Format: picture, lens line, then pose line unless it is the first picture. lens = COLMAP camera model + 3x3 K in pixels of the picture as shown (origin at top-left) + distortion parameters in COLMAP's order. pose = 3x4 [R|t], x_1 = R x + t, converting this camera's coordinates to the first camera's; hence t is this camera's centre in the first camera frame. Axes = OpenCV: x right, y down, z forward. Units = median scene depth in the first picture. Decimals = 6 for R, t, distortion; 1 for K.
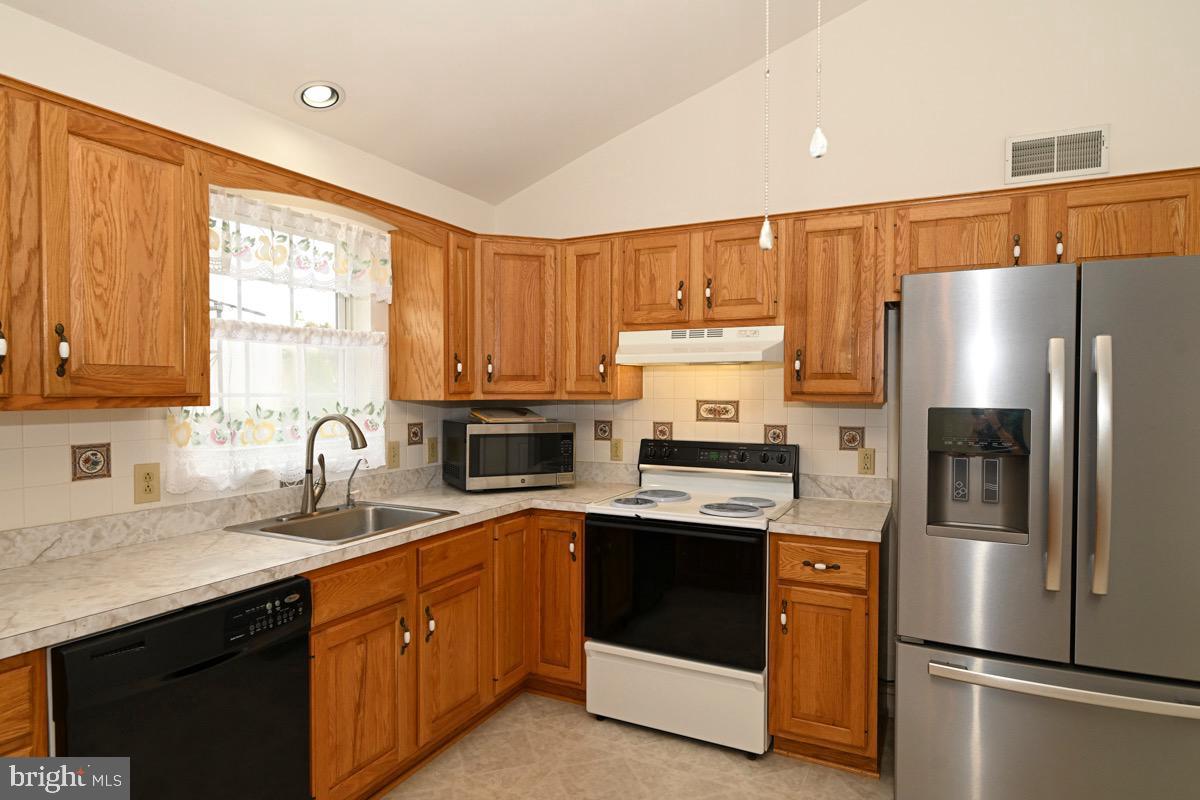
lens RADIAL K [[653.5, 0, 602.8], [0, 653.5, 399.3], [0, 0, 1]] dist [-0.003836, 0.000816]
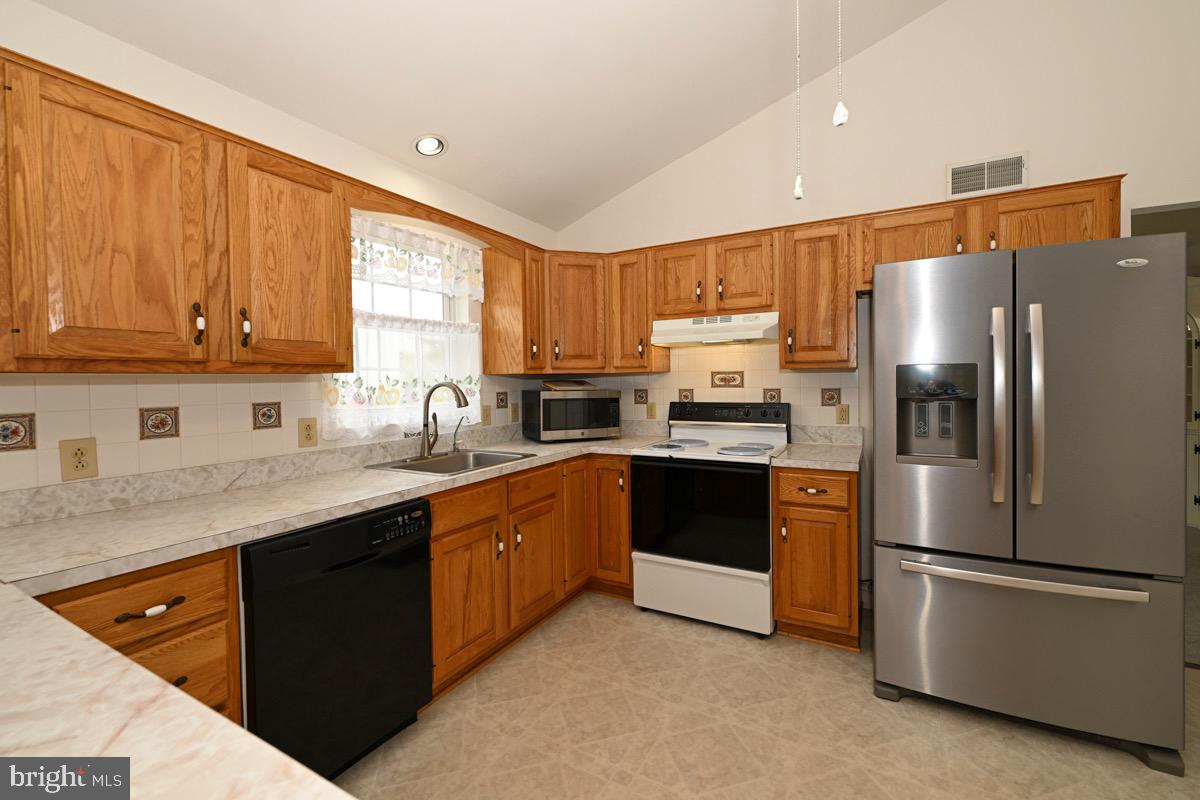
lens RADIAL K [[479.6, 0, 620.9], [0, 479.6, 384.8], [0, 0, 1]] dist [-0.003042, 0.000184]
pose [[0.999586, -0.016190, -0.023788, -0.025267], [0.016094, 0.999862, -0.004217, 0.040305], [0.023853, 0.003832, 0.999708, 0.024846]]
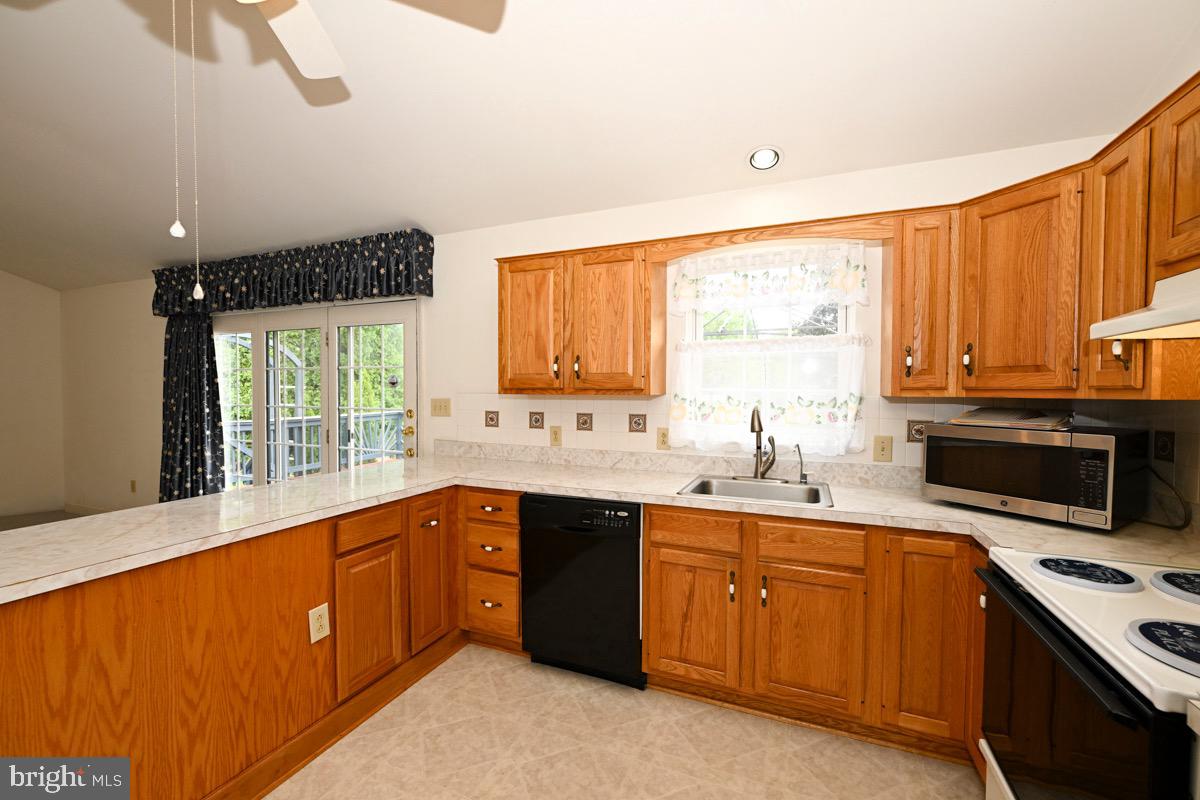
lens RADIAL K [[479.6, 0, 597.9], [0, 479.6, 401.5], [0, 0, 1]] dist [-0.003042, 0.000184]
pose [[0.090551, 0.024902, -0.995580, 0.526377], [-0.017102, 0.999579, 0.023446, -0.000235], [0.995745, 0.014903, 0.090939, 0.631198]]
